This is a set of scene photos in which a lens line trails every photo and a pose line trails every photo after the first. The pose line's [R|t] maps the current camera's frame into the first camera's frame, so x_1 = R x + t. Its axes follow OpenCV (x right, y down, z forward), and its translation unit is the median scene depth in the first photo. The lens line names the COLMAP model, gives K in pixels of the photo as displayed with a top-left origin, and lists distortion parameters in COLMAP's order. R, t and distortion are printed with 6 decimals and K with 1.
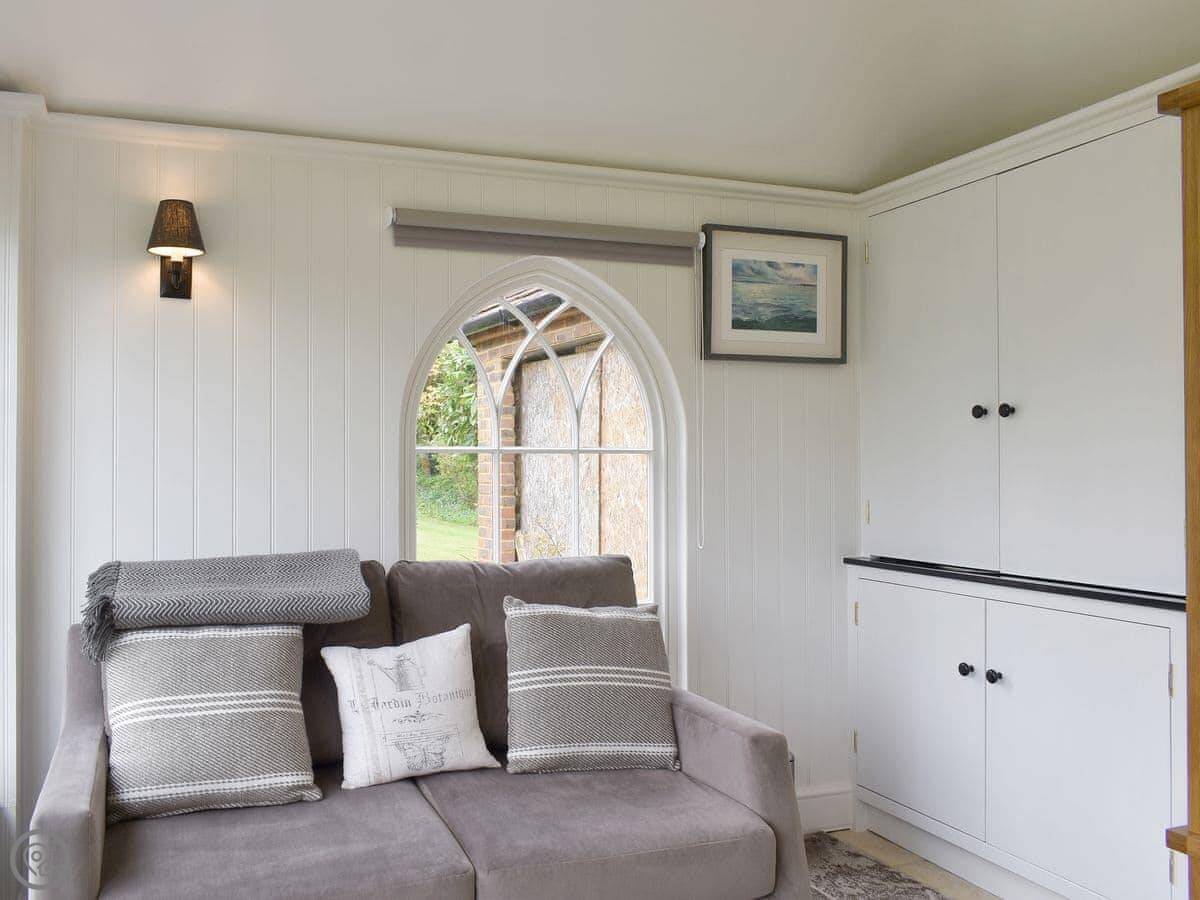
lens RADIAL K [[1089.2, 0, 600.0], [0, 1089.2, 450.0], [0, 0, 1]] dist [0.057911, 0.000459]
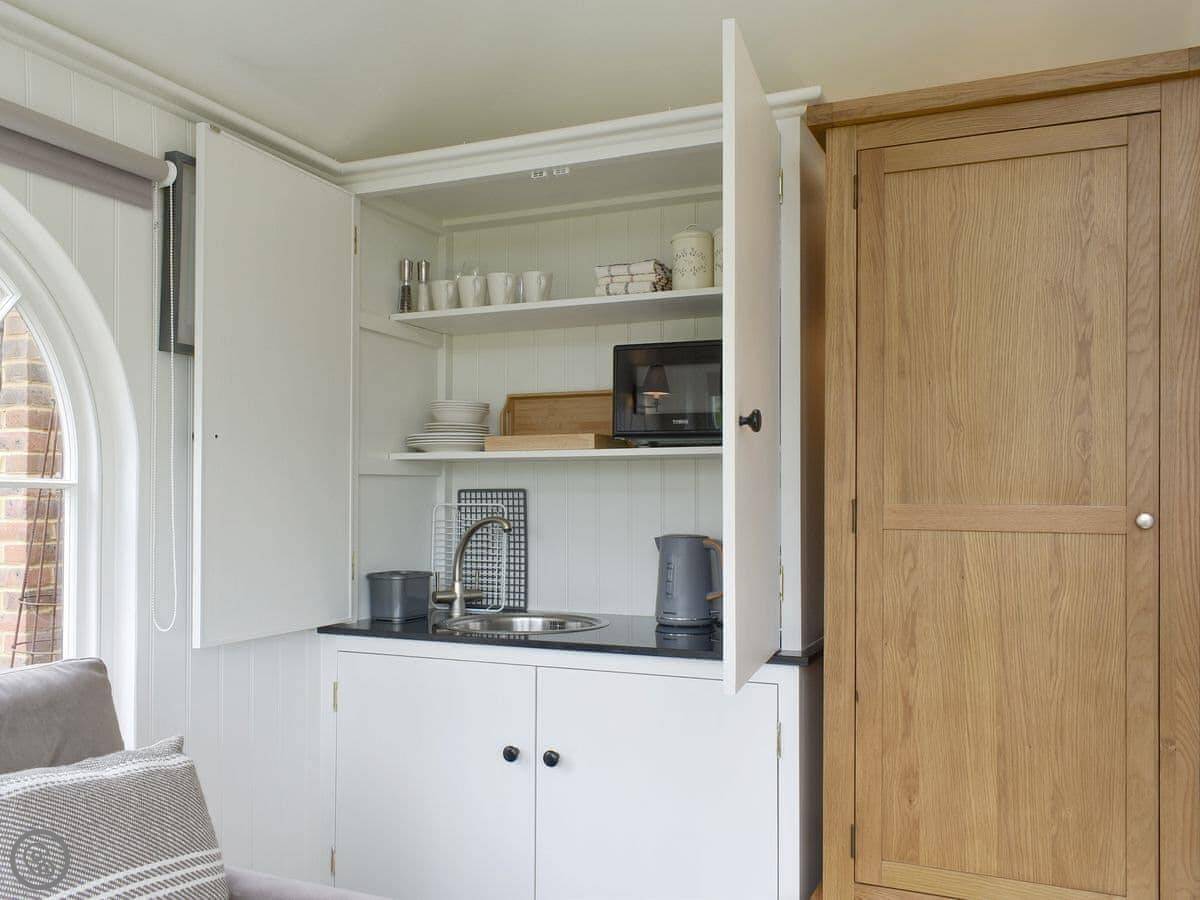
lens RADIAL K [[1041.6, 0, 594.6], [0, 1041.6, 462.5], [0, 0, 1]] dist [-0.019846, 0.009326]
pose [[0.733528, 0.028442, 0.679063, -0.158265], [-0.011482, 0.999500, -0.029460, 0.003259], [-0.679562, 0.013813, 0.733488, 0.381216]]
